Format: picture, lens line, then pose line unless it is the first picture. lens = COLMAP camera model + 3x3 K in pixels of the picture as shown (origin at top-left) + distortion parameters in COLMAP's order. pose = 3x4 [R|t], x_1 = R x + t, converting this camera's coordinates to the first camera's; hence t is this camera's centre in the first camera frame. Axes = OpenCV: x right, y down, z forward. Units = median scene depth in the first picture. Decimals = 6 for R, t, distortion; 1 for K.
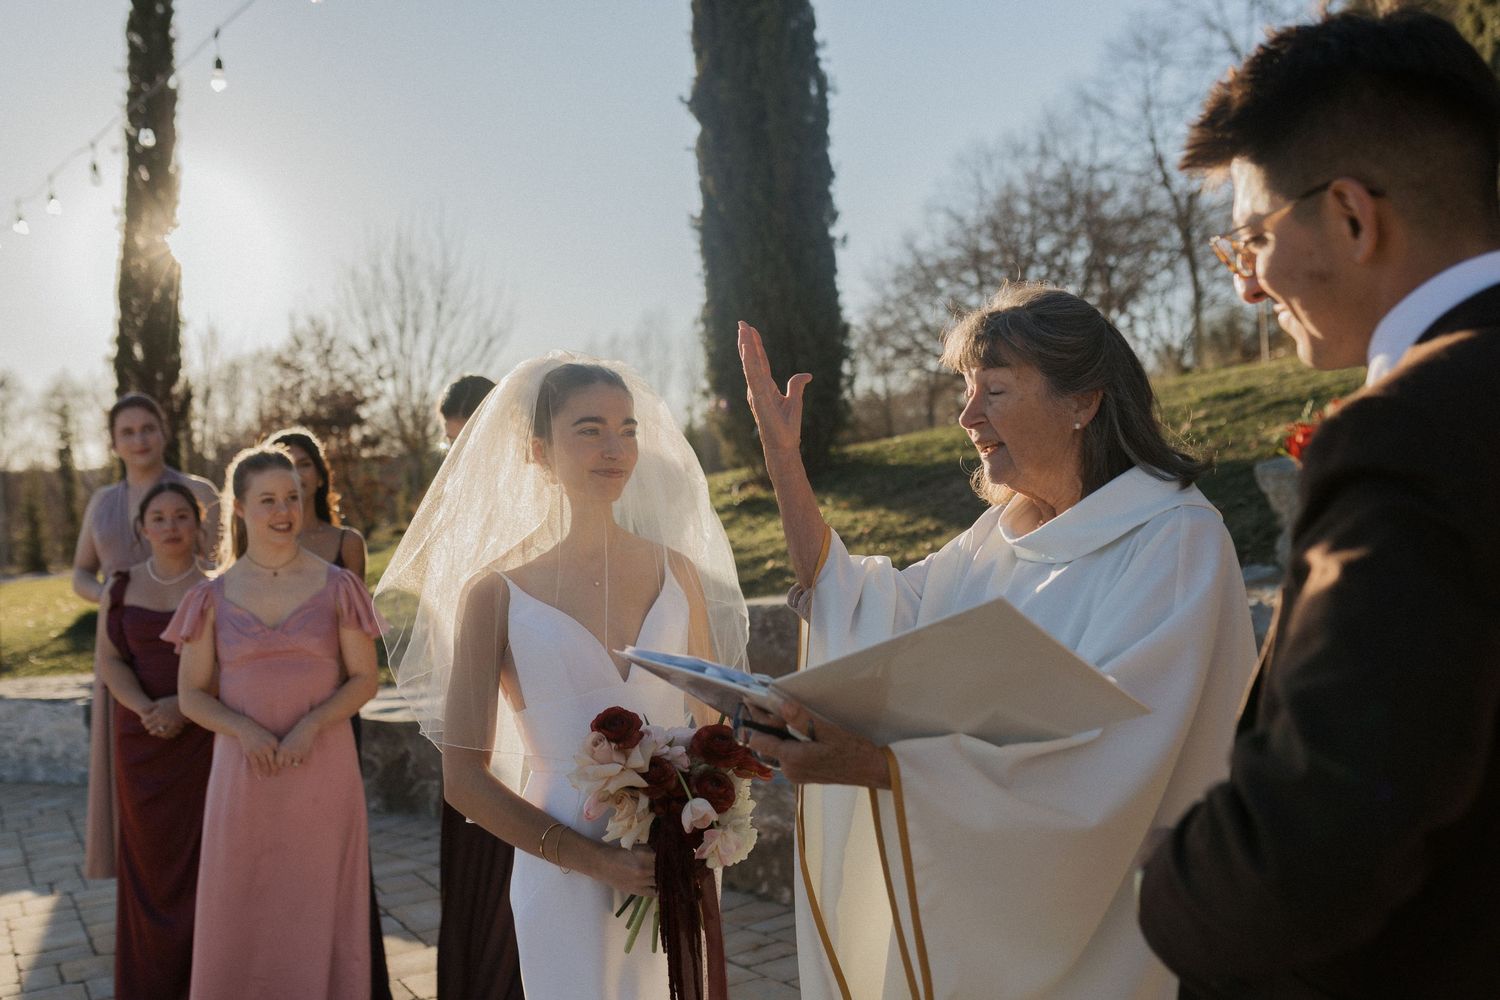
lens RADIAL K [[1414.5, 0, 730.5], [0, 1414.5, 478.5], [0, 0, 1]] dist [0.015770, -0.006907]
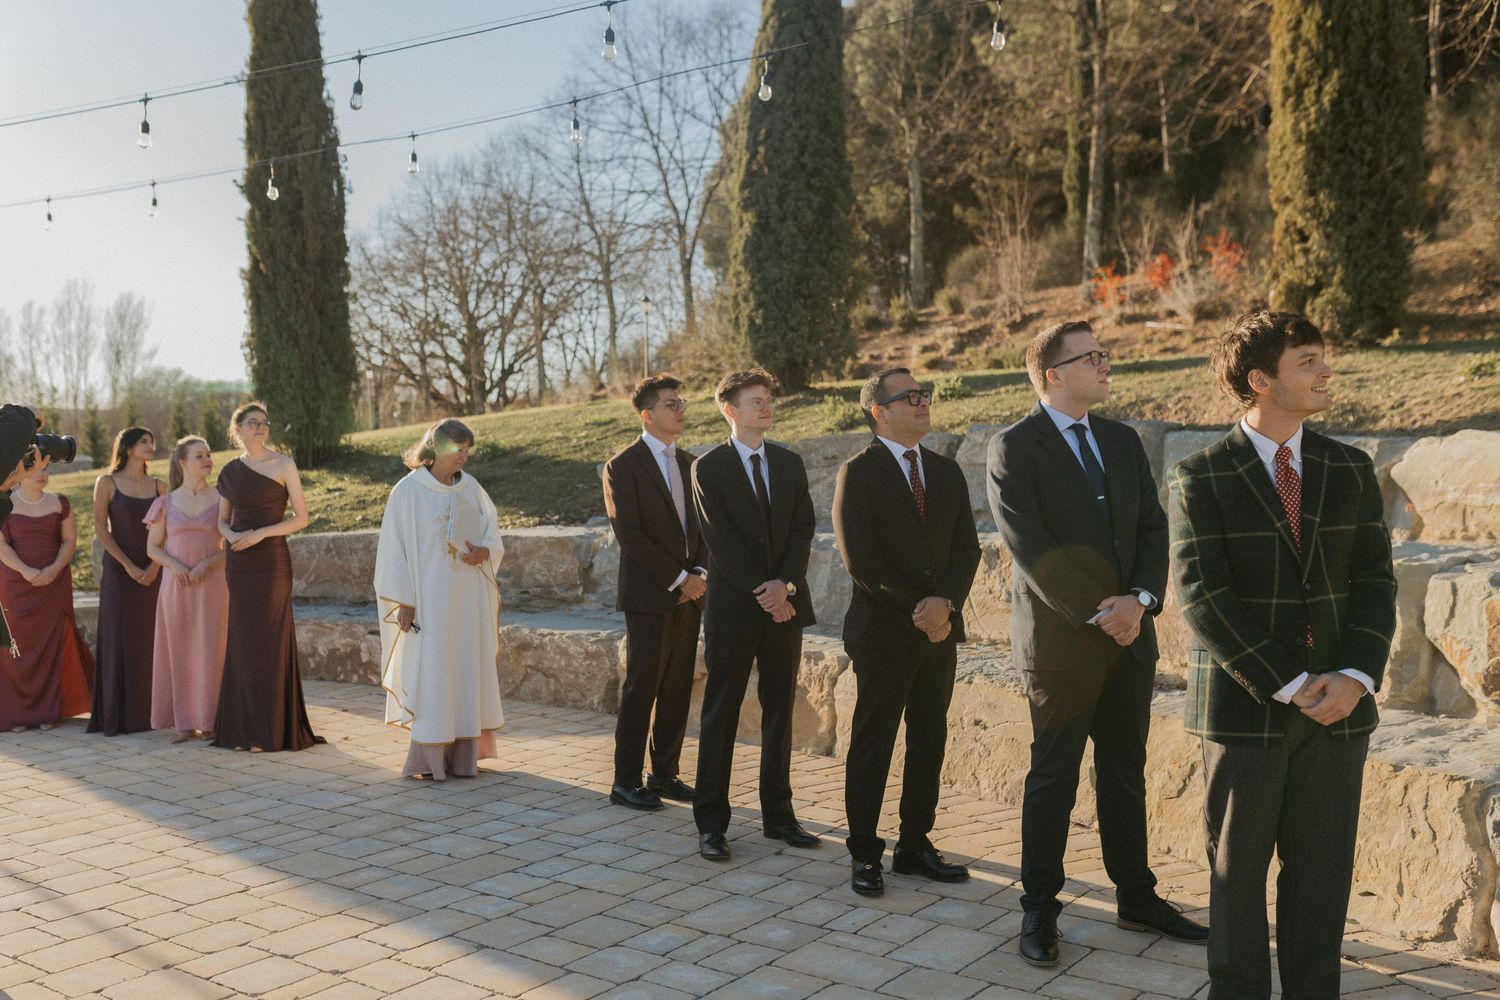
lens RADIAL K [[1402.9, 0, 743.5], [0, 1402.9, 547.0], [0, 0, 1]] dist [-0.009619, -0.014436]
pose [[0.917932, 0.017954, 0.396332, -0.115326], [-0.039127, 0.998202, 0.045400, 0.004321], [-0.394804, -0.057182, 0.916984, -0.465754]]
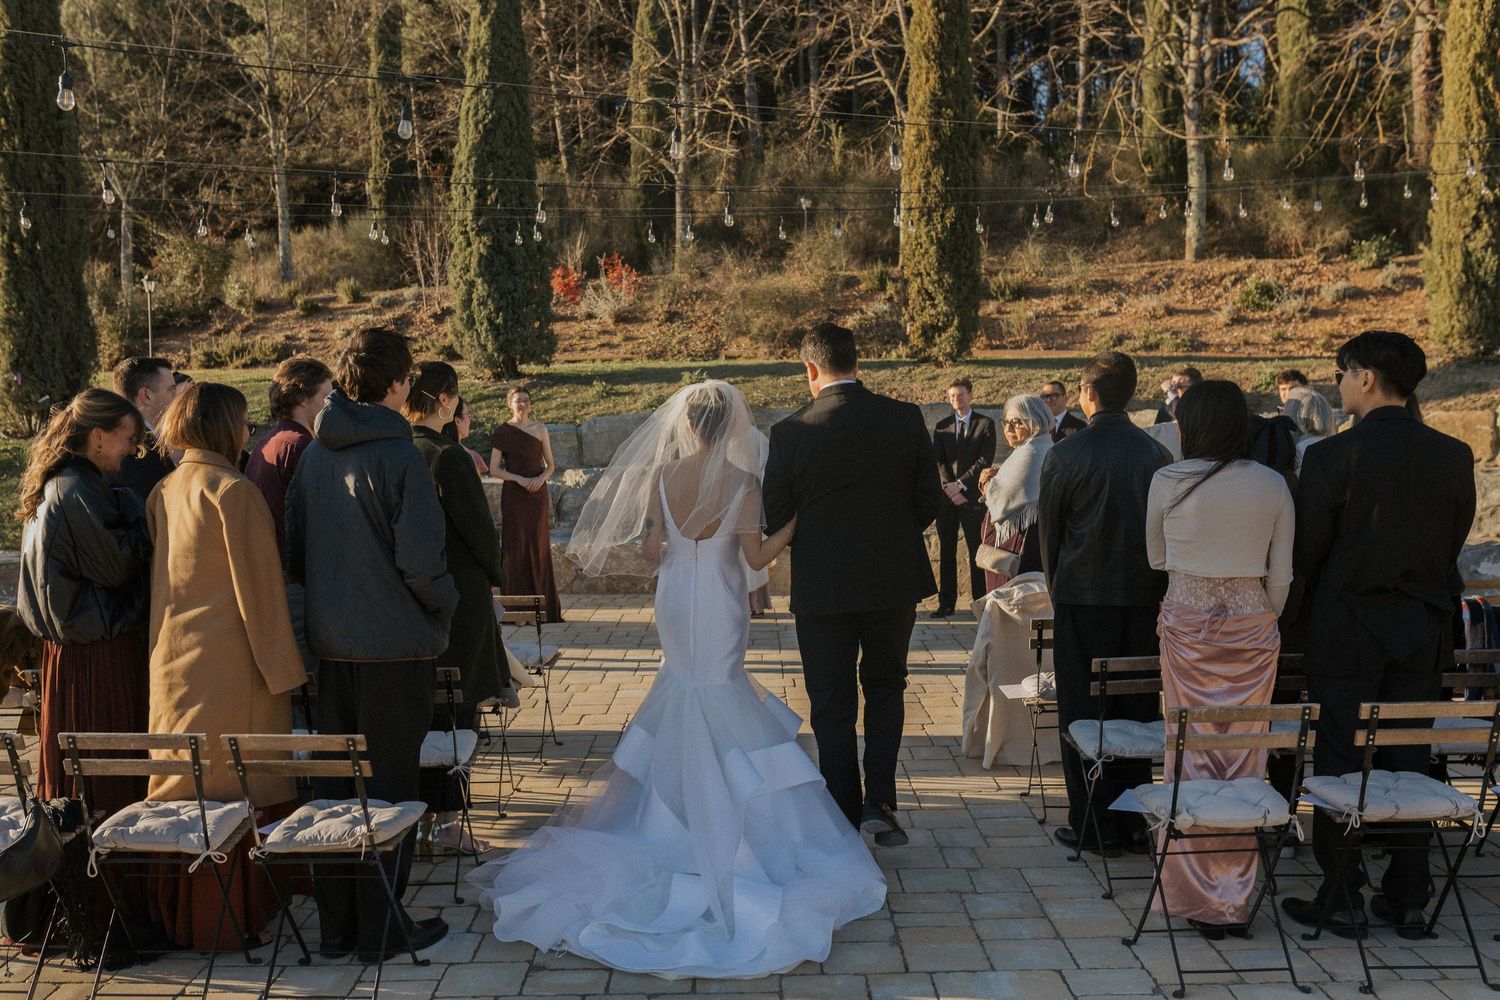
lens RADIAL K [[1414.5, 0, 730.5], [0, 1414.5, 478.5], [0, 0, 1]] dist [0.015770, -0.006907]
pose [[0.491384, 0.013159, 0.870843, -0.913545], [-0.017280, 0.999836, -0.005357, 0.046230], [-0.870771, -0.012416, 0.491531, -0.353202]]
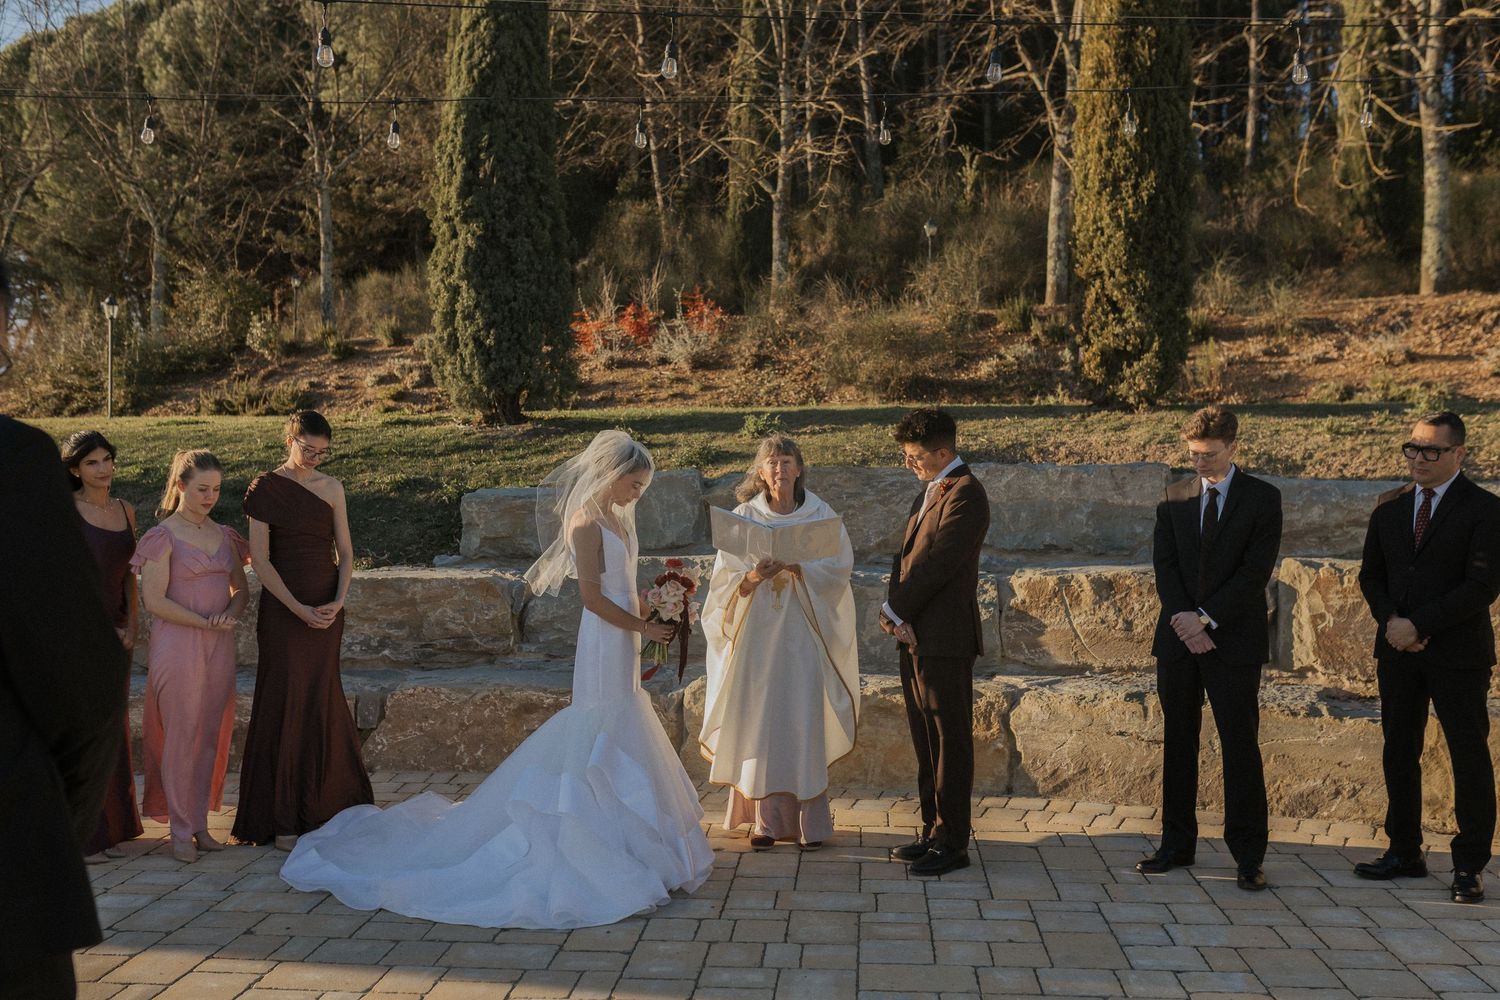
lens RADIAL K [[1399.9, 0, 750.0], [0, 1399.9, 500.0], [0, 0, 1]] dist [0.004853, -0.008628]
pose [[0.552316, 0.055014, 0.831818, -0.442082], [-0.038640, 0.998437, -0.040377, 0.027043], [-0.832739, -0.009841, 0.553578, -0.121053]]
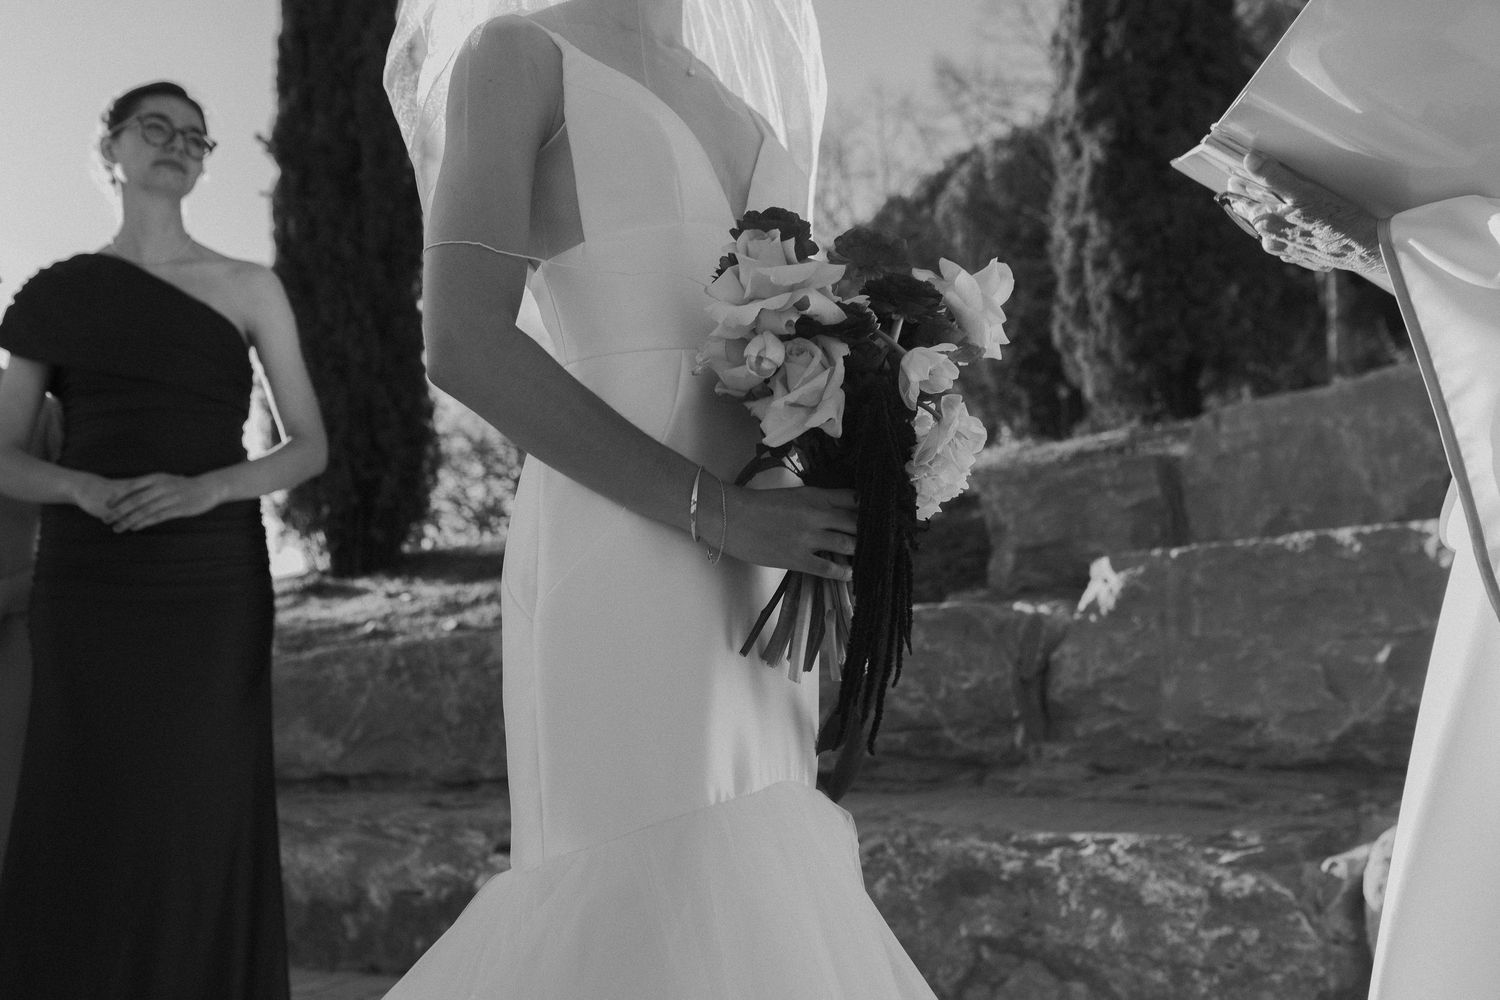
lens RADIAL K [[1414.5, 0, 730.5], [0, 1414.5, 478.5], [0, 0, 1]] dist [0.015770, -0.006907]
pose [[0.932899, 0.078206, 0.351545, -0.055196], [-0.024653, 0.987715, -0.154308, 0.073157], [-0.359294, 0.135287, 0.923366, 0.104257]]
